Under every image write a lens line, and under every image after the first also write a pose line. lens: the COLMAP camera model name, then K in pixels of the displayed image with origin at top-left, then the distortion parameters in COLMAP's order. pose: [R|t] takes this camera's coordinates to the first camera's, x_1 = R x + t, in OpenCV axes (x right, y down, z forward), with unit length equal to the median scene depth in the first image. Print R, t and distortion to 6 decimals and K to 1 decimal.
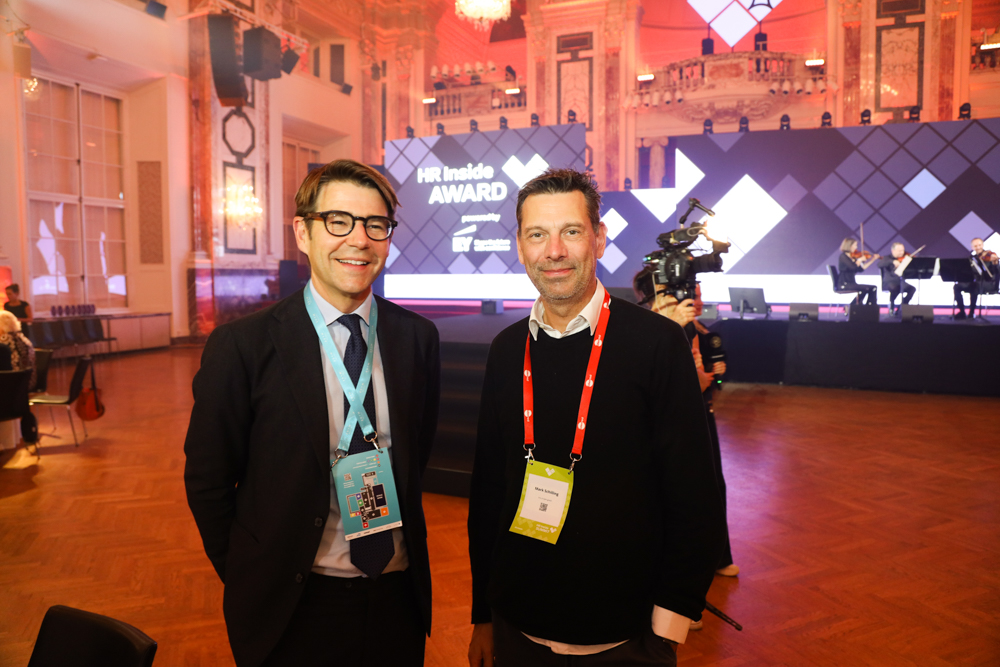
lens RADIAL K [[679.0, 0, 505.0], [0, 679.0, 333.8], [0, 0, 1]] dist [-0.118219, 0.063133]
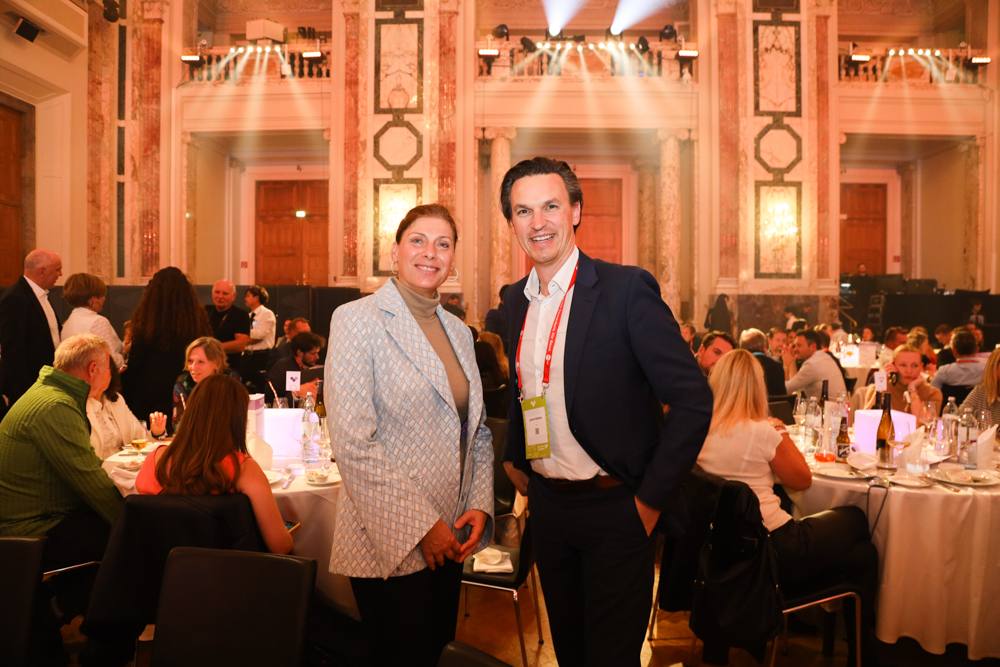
lens RADIAL K [[679.0, 0, 502.2], [0, 679.0, 332.6], [0, 0, 1]] dist [-0.118219, 0.063133]
pose [[0.931220, -0.008710, 0.364353, -0.070804], [0.026714, 0.998656, -0.044402, -0.014227], [-0.363477, 0.051082, 0.930202, 0.277899]]
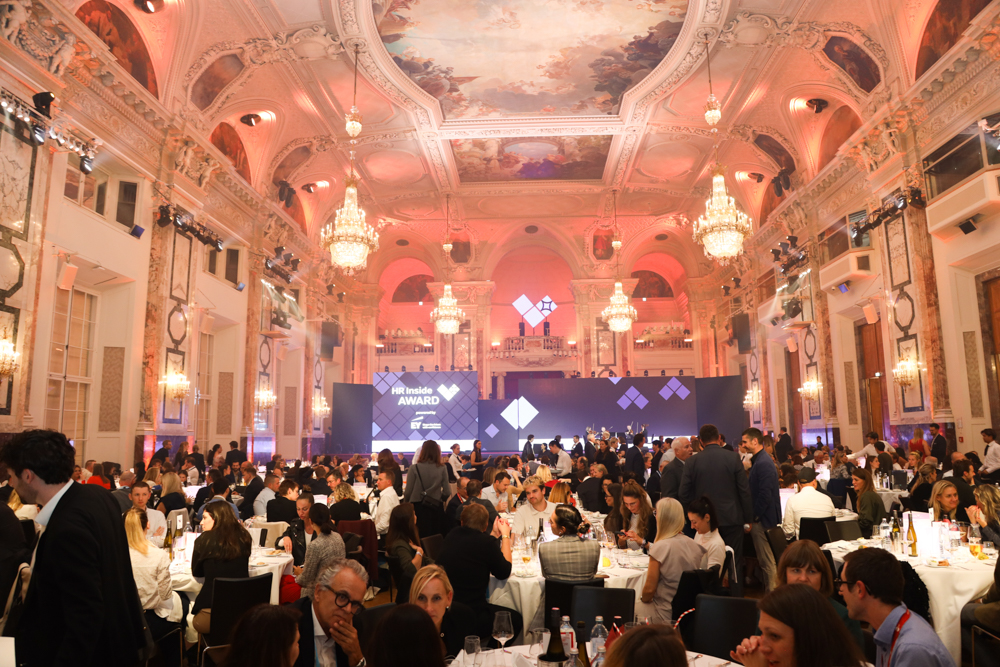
lens RADIAL K [[679.0, 0, 503.5], [0, 679.0, 332.2], [0, 0, 1]] dist [-0.118219, 0.063133]
pose [[0.941143, 0.041384, 0.335467, -0.495893], [0.040350, 0.971624, -0.233062, 0.078341], [-0.335593, 0.232881, 0.912767, -0.987911]]
